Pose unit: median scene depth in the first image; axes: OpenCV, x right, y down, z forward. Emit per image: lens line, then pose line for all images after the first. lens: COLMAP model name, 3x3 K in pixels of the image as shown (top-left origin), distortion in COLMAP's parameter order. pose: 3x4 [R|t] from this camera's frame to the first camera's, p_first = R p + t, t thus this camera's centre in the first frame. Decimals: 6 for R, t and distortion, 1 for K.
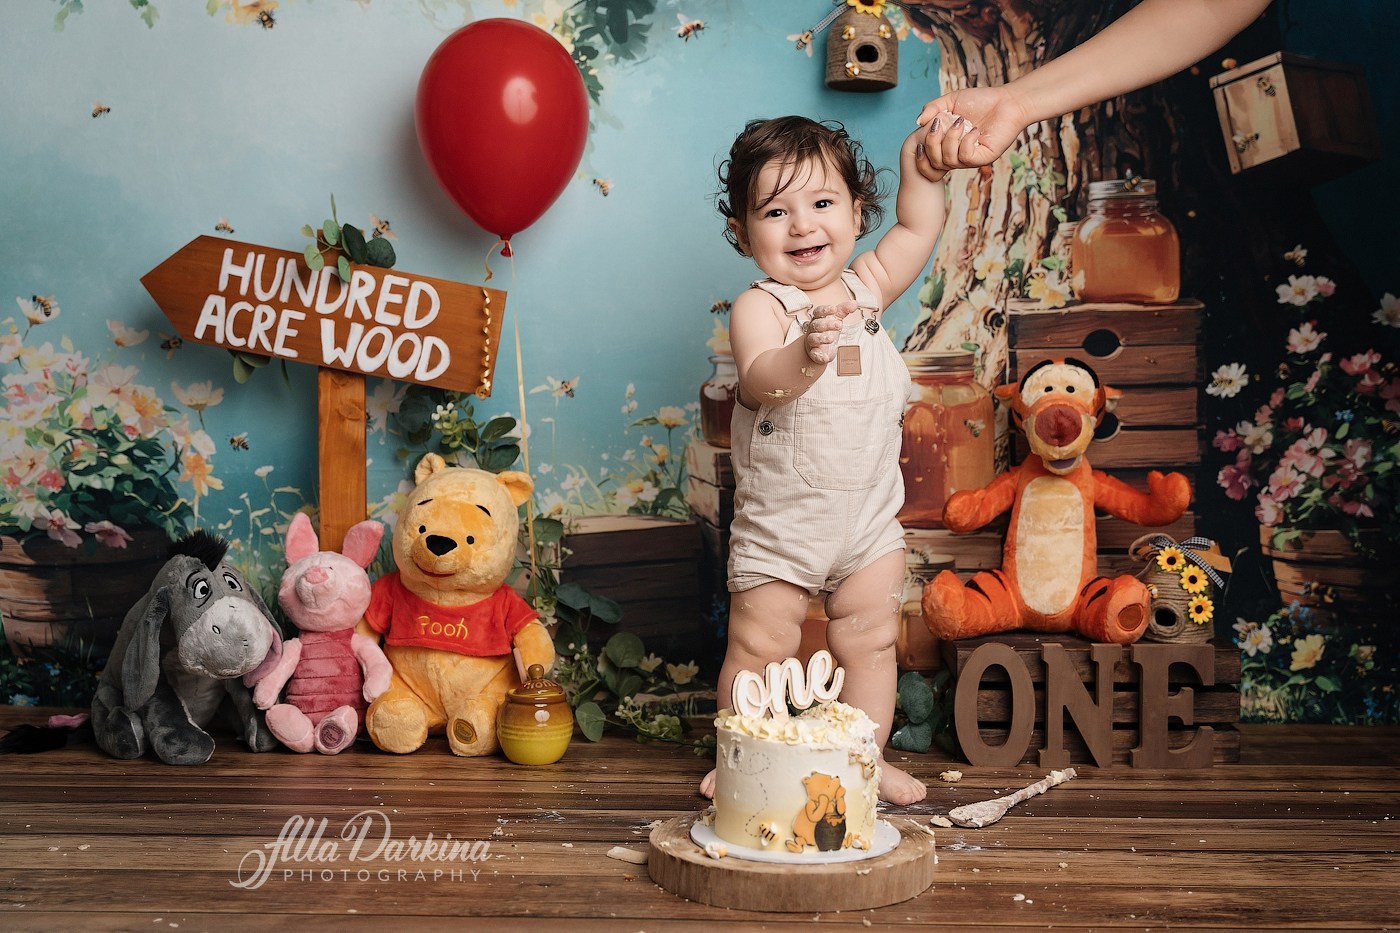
lens RADIAL K [[1885.2, 0, 722.8], [0, 1885.2, 477.1], [0, 0, 1]] dist [0.013724, 0.025338]
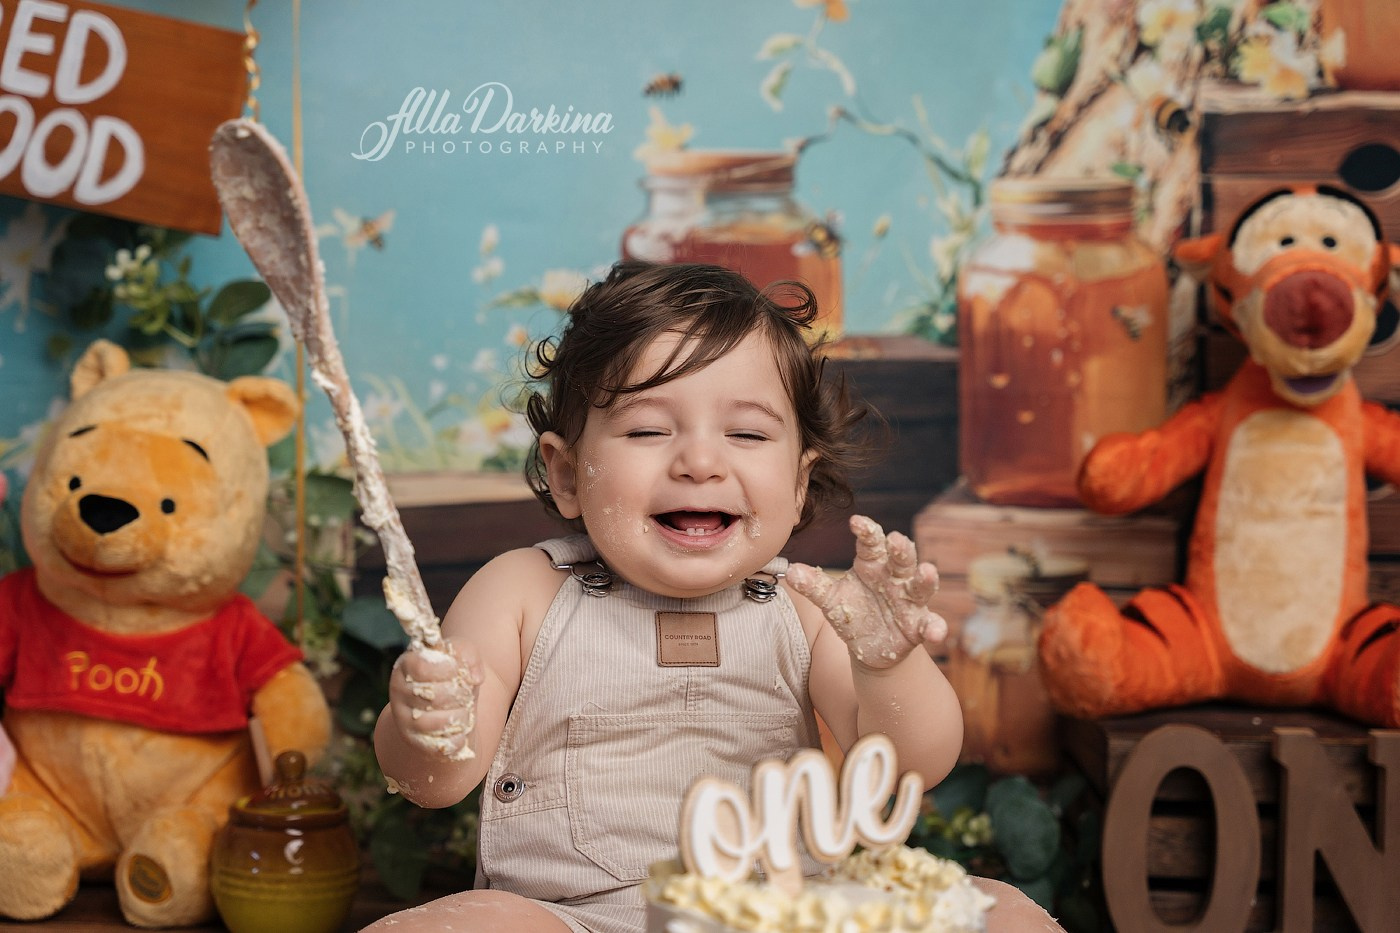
lens RADIAL K [[2769.8, 0, 690.6], [0, 2769.8, 462.4], [0, 0, 1]] dist [0.050321, -0.127760]
pose [[0.999684, 0.020019, 0.015205, -0.003106], [-0.019967, 0.999794, -0.003587, 0.020175], [-0.015274, 0.003282, 0.999878, 0.228680]]
